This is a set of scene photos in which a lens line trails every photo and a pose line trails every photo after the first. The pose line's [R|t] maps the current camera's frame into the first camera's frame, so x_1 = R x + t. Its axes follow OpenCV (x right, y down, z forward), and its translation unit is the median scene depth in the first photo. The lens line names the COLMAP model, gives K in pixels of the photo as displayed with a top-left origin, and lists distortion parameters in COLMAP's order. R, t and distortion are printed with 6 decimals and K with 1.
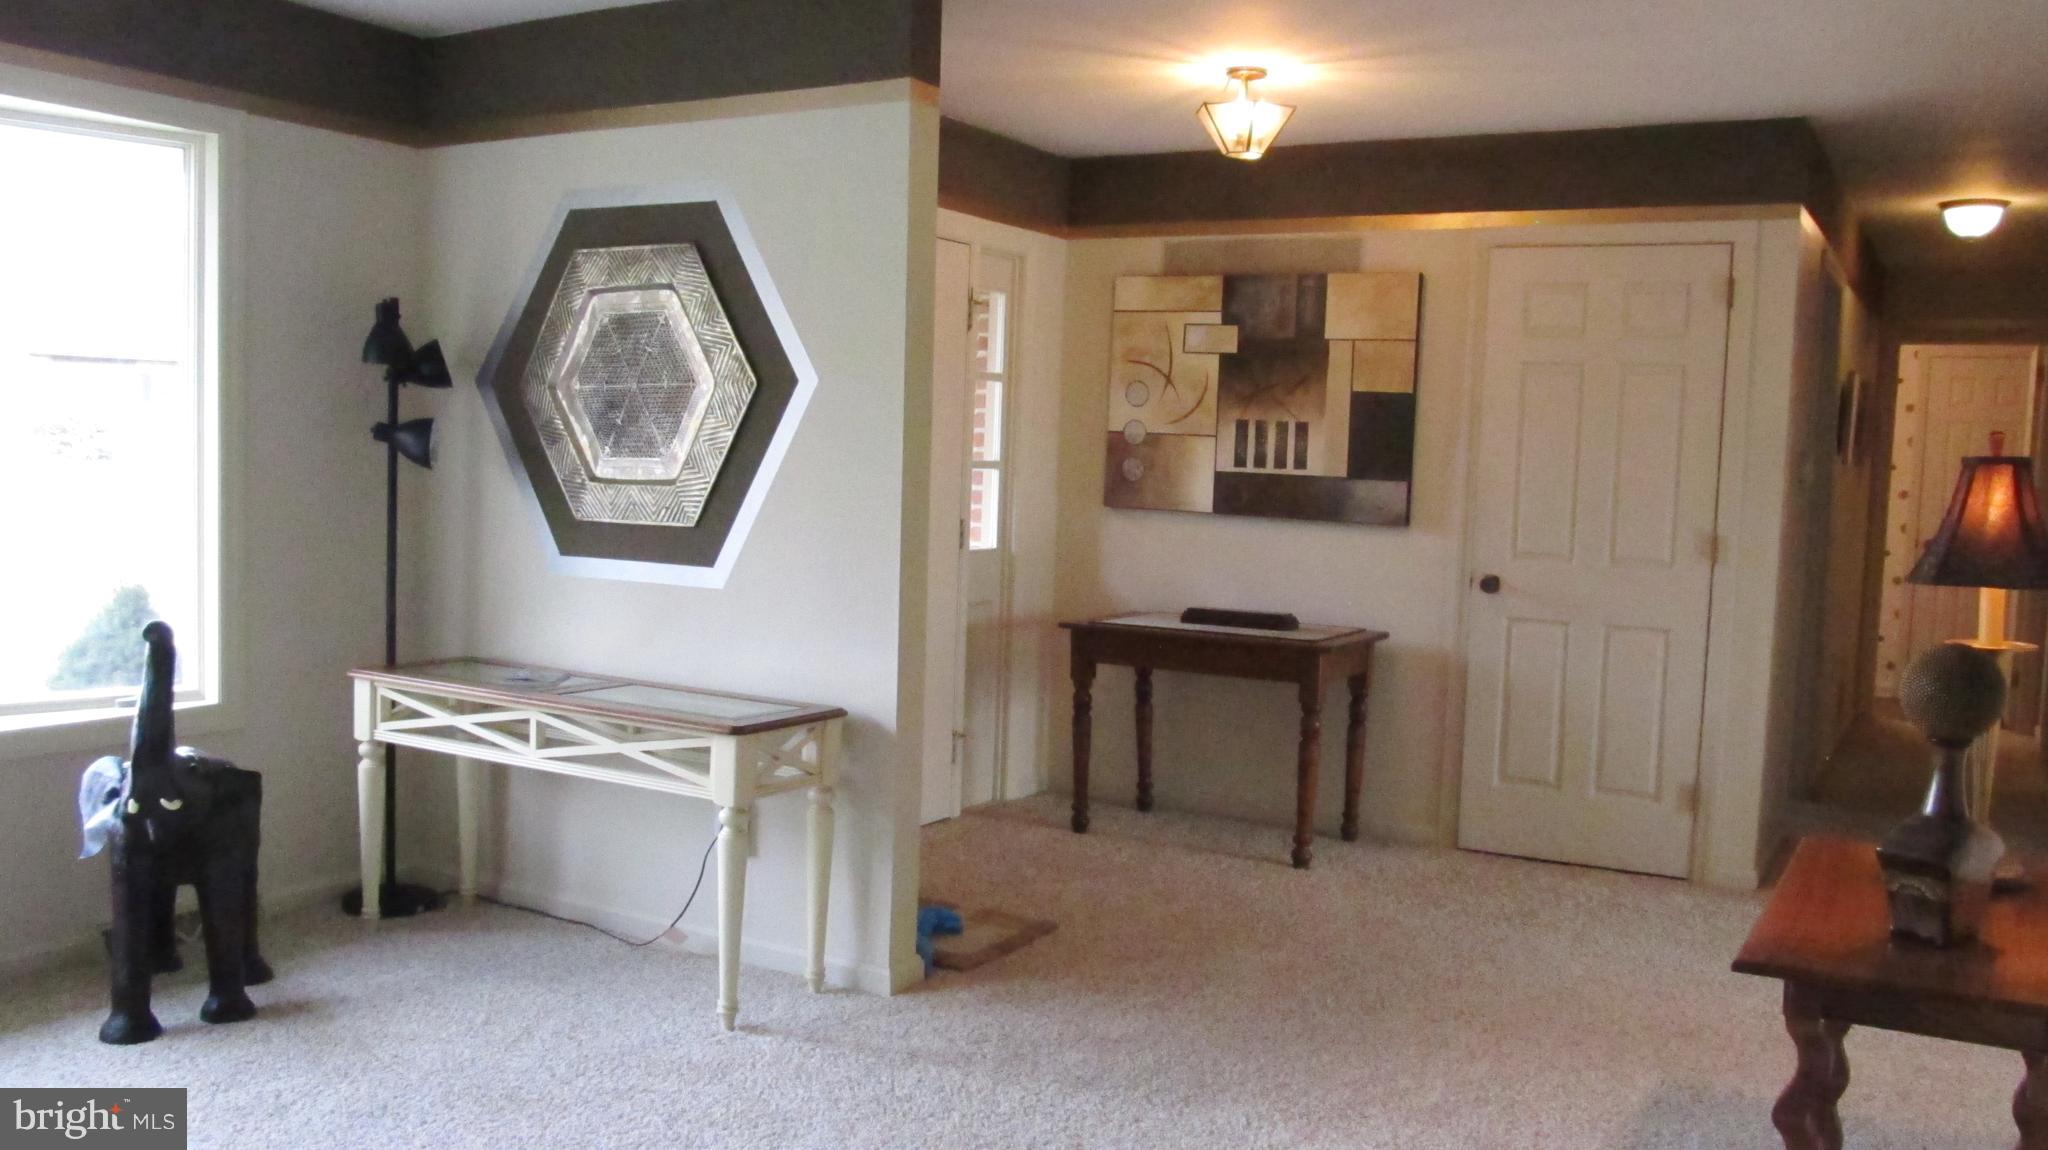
lens RADIAL K [[1697.4, 0, 1030.0], [0, 1697.4, 561.1], [0, 0, 1]] dist [-0.065545, 0.031430]
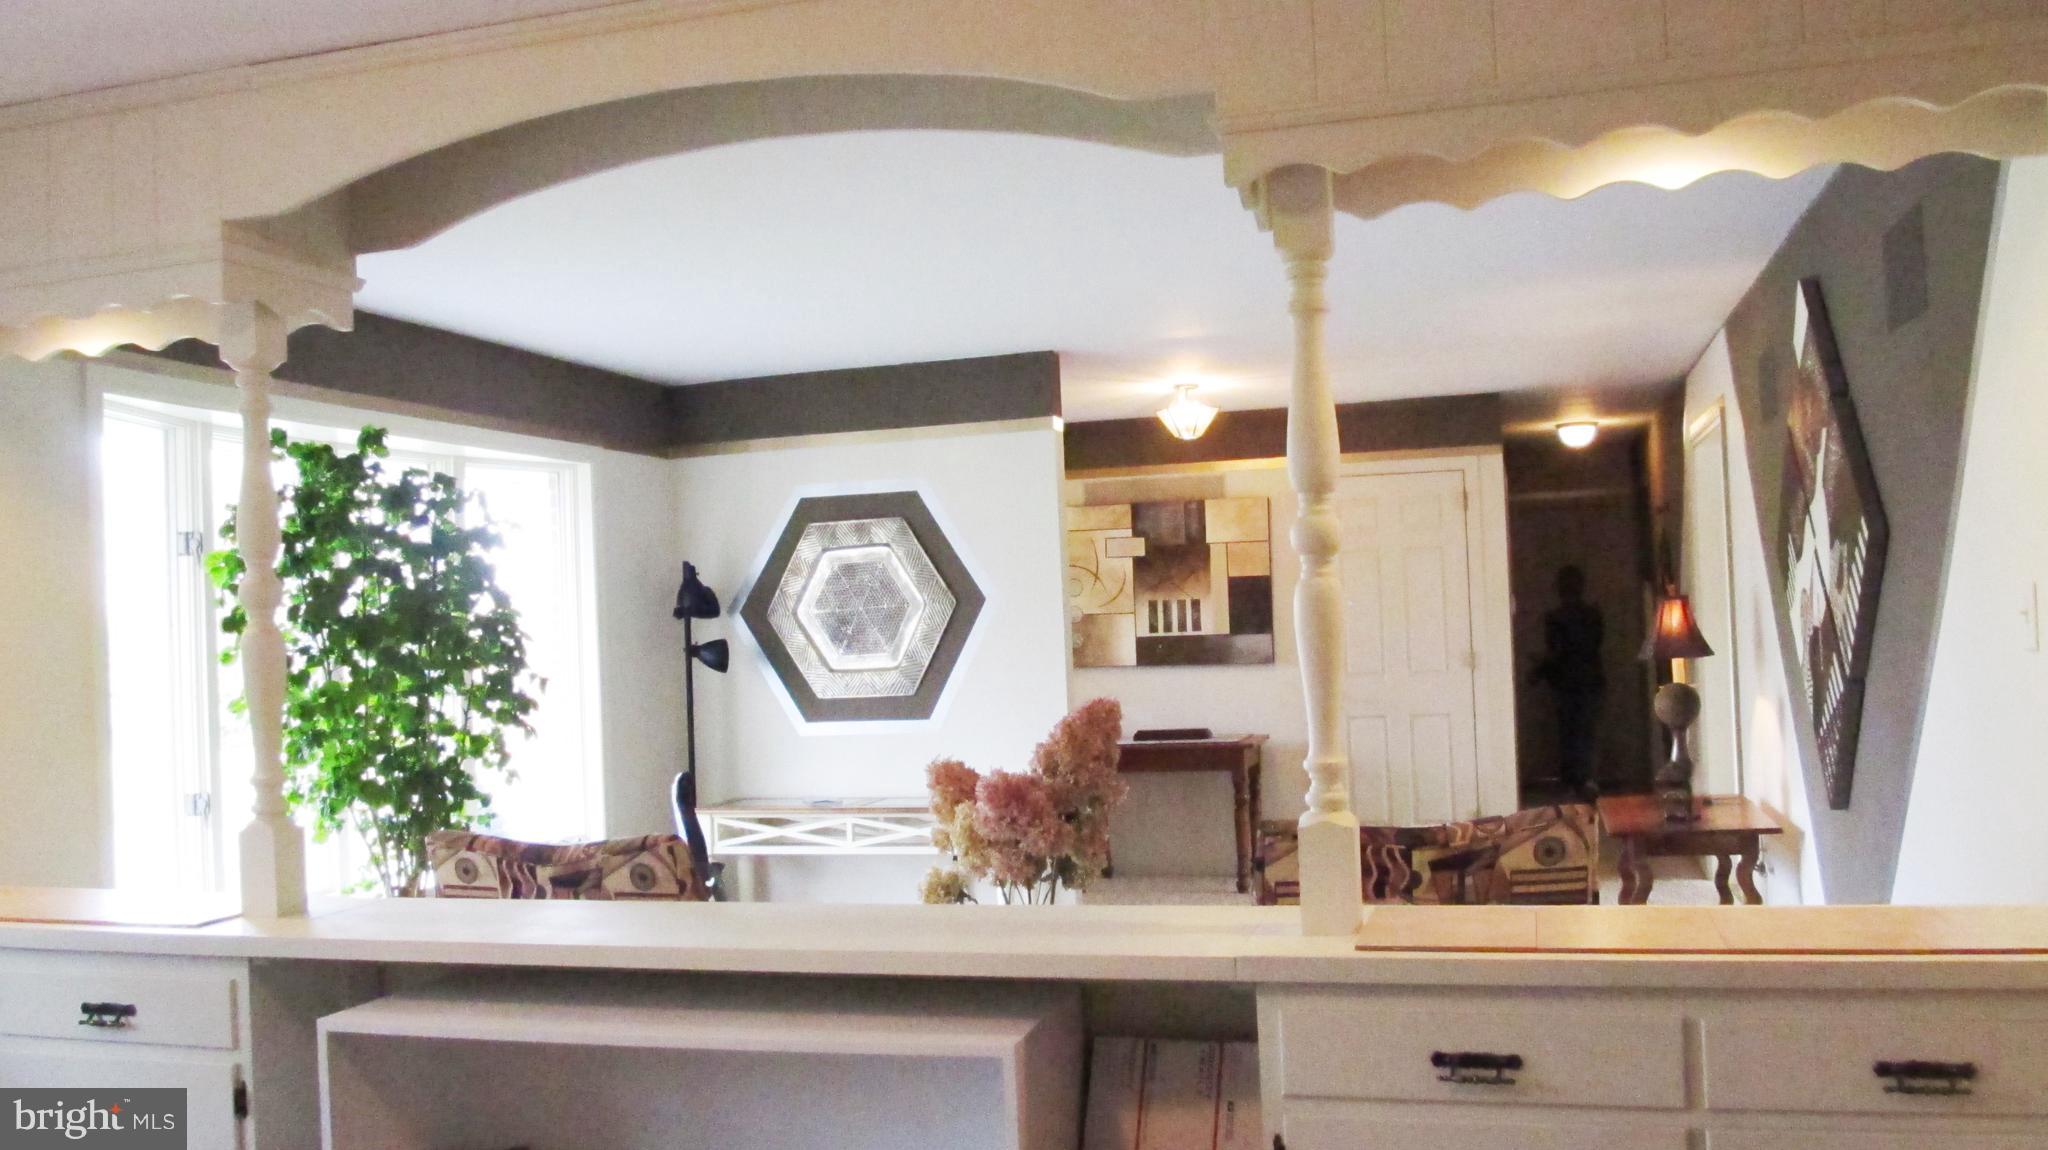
lens RADIAL K [[1697.4, 0, 1037.2], [0, 1697.4, 584.4], [0, 0, 1]] dist [-0.065545, 0.031430]
pose [[0.967250, -0.068365, 0.244447, -0.363945], [0.089372, 0.993103, -0.075893, 0.005897], [-0.237573, 0.095255, 0.966688, -0.441009]]
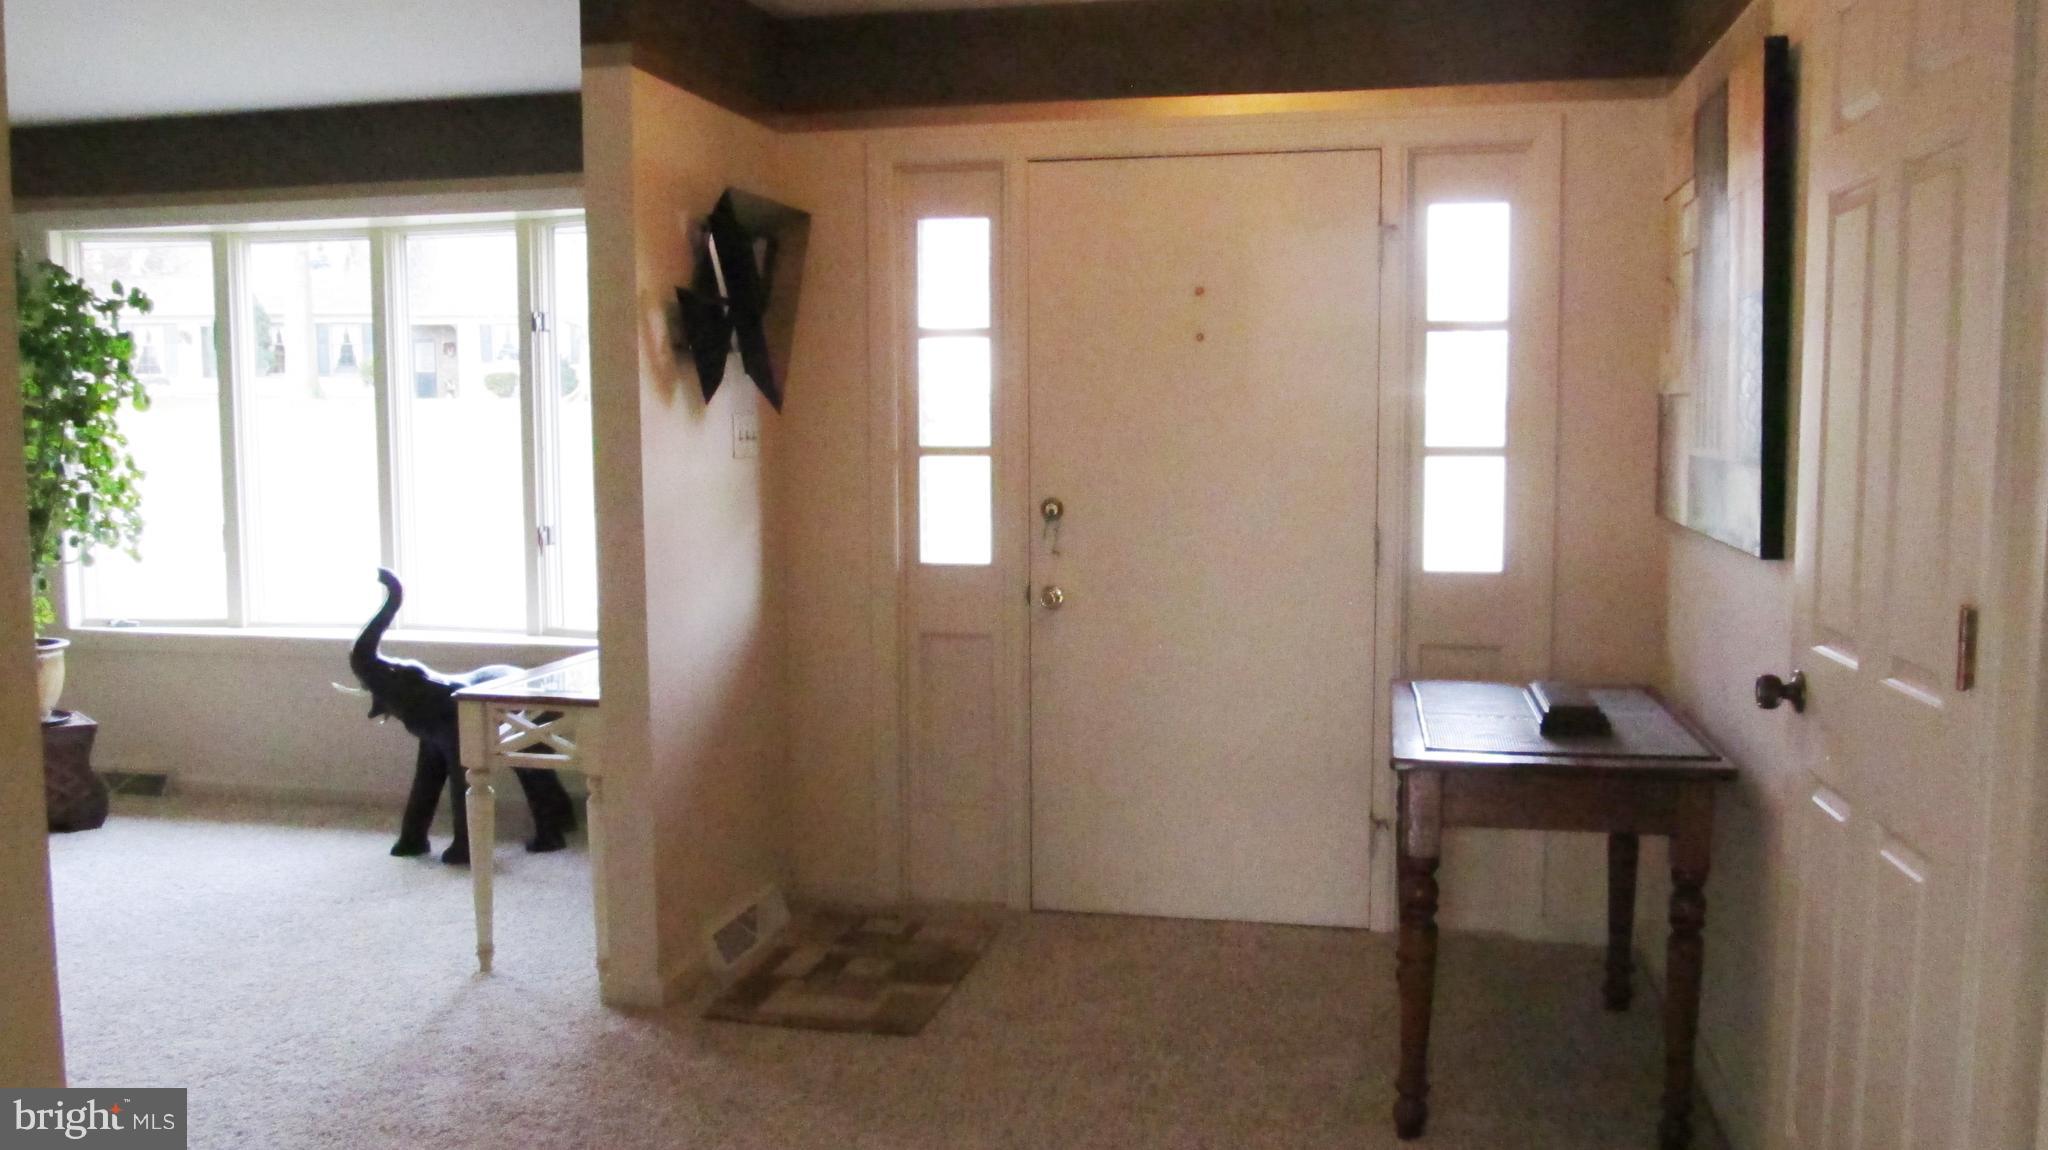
lens RADIAL K [[1697.4, 0, 1026.5], [0, 1697.4, 577.2], [0, 0, 1]] dist [-0.065545, 0.031430]
pose [[0.305199, 0.052273, -0.950853, 0.664464], [-0.050873, 0.997961, 0.038534, -0.026214], [0.950929, 0.036612, 0.307237, 0.687627]]
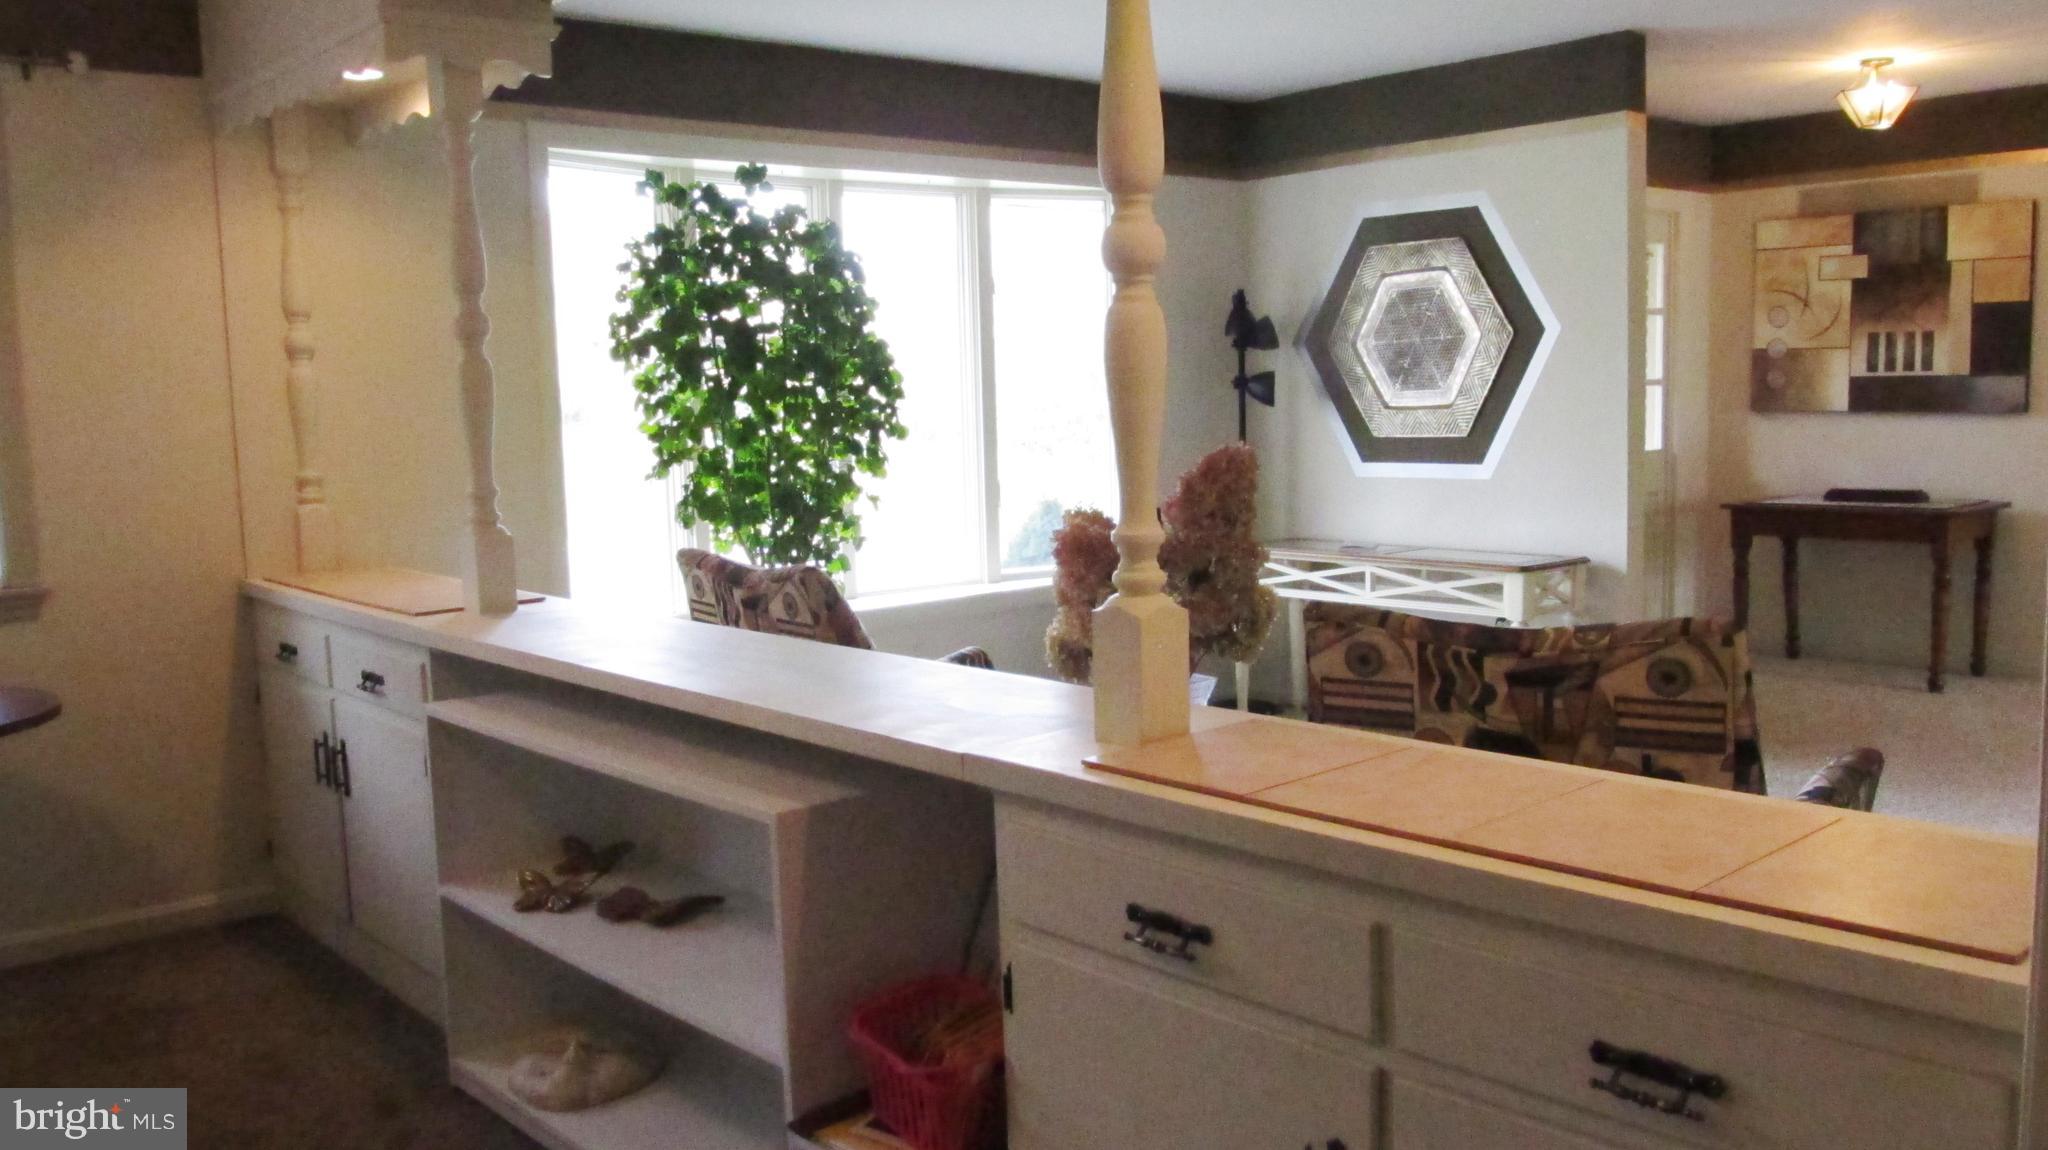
lens RADIAL K [[1697.4, 0, 1013.4], [0, 1697.4, 581.7], [0, 0, 1]] dist [-0.065545, 0.031430]
pose [[0.944332, -0.024886, -0.328051, -0.074739], [0.041150, 0.998239, 0.042728, 0.019664], [0.326410, -0.053849, 0.943693, -0.368745]]
